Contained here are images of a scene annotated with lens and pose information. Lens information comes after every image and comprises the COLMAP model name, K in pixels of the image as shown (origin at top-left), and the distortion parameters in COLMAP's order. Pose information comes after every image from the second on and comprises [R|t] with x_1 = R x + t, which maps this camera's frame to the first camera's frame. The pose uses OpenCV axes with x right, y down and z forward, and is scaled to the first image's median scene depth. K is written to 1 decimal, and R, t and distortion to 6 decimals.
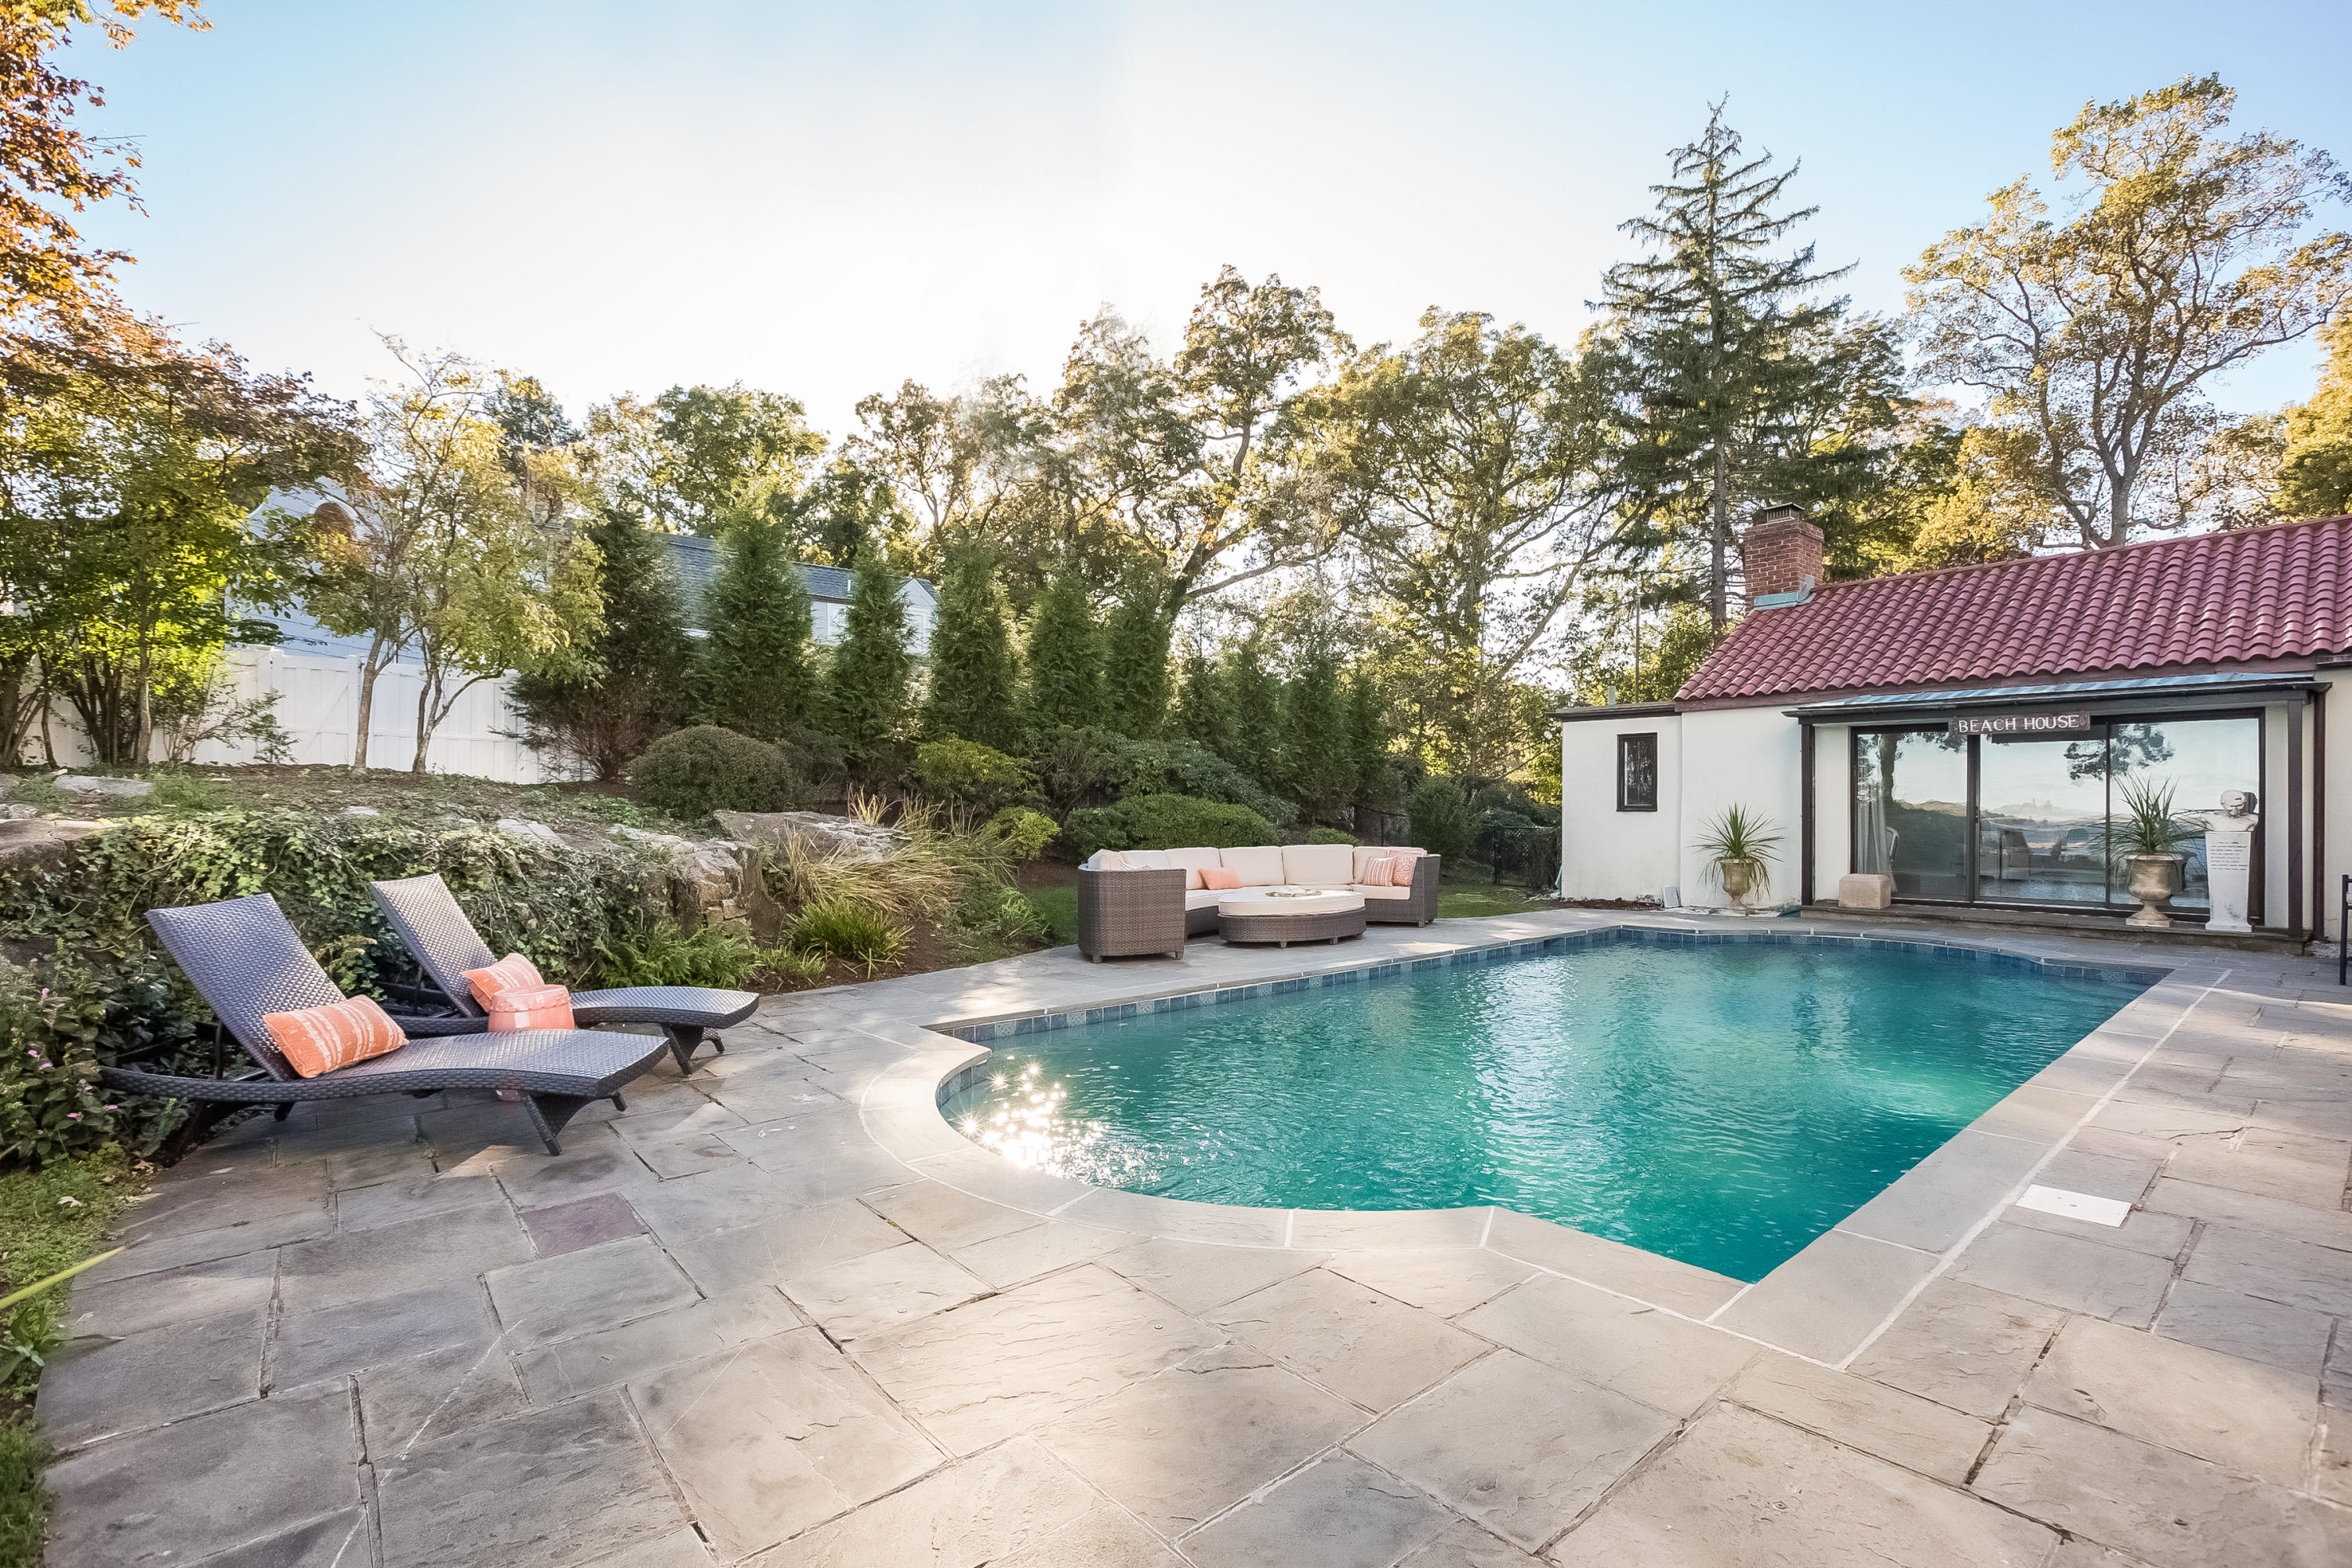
lens RADIAL K [[1102.1, 0, 1176.0], [0, 1102.1, 784.0], [0, 0, 1]] dist [-0.001279, -0.000229]
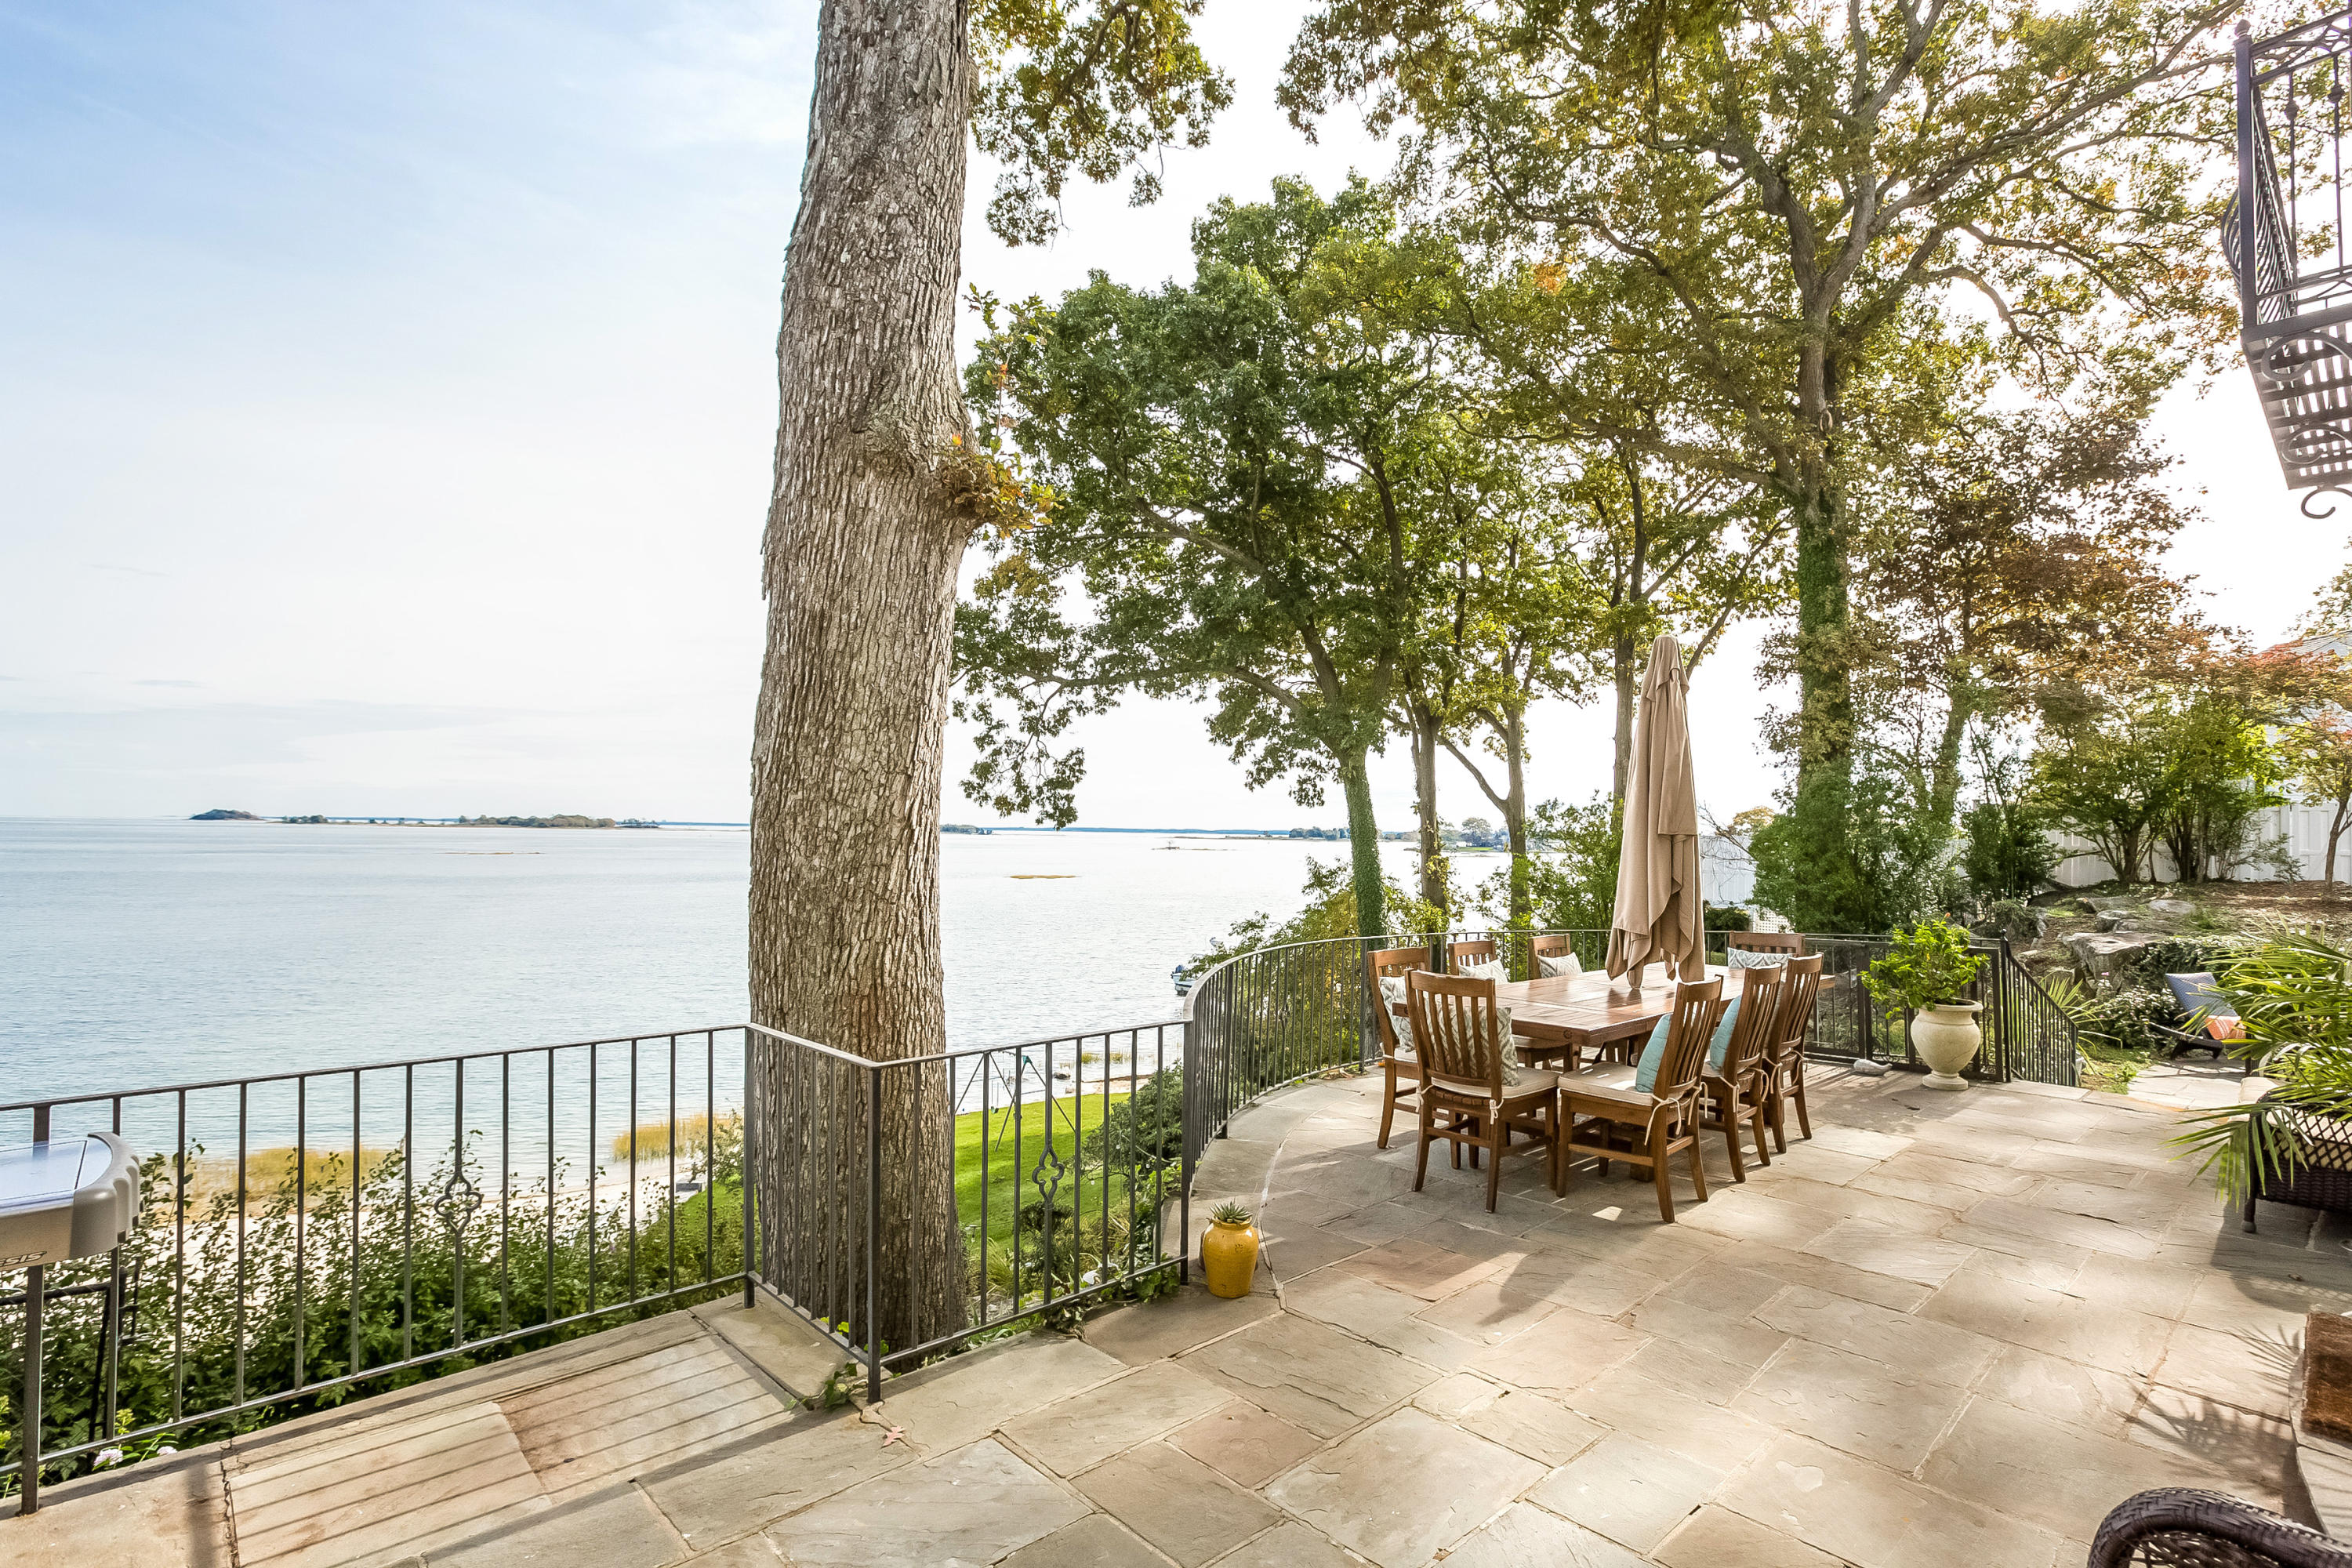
lens RADIAL K [[1102.1, 0, 1176.0], [0, 1102.1, 784.0], [0, 0, 1]] dist [-0.001279, -0.000229]
pose [[0.025424, -0.044727, -0.998676, 0.730208], [0.015295, 0.998899, -0.044348, -0.112358], [0.999560, -0.014147, 0.026080, -0.637877]]
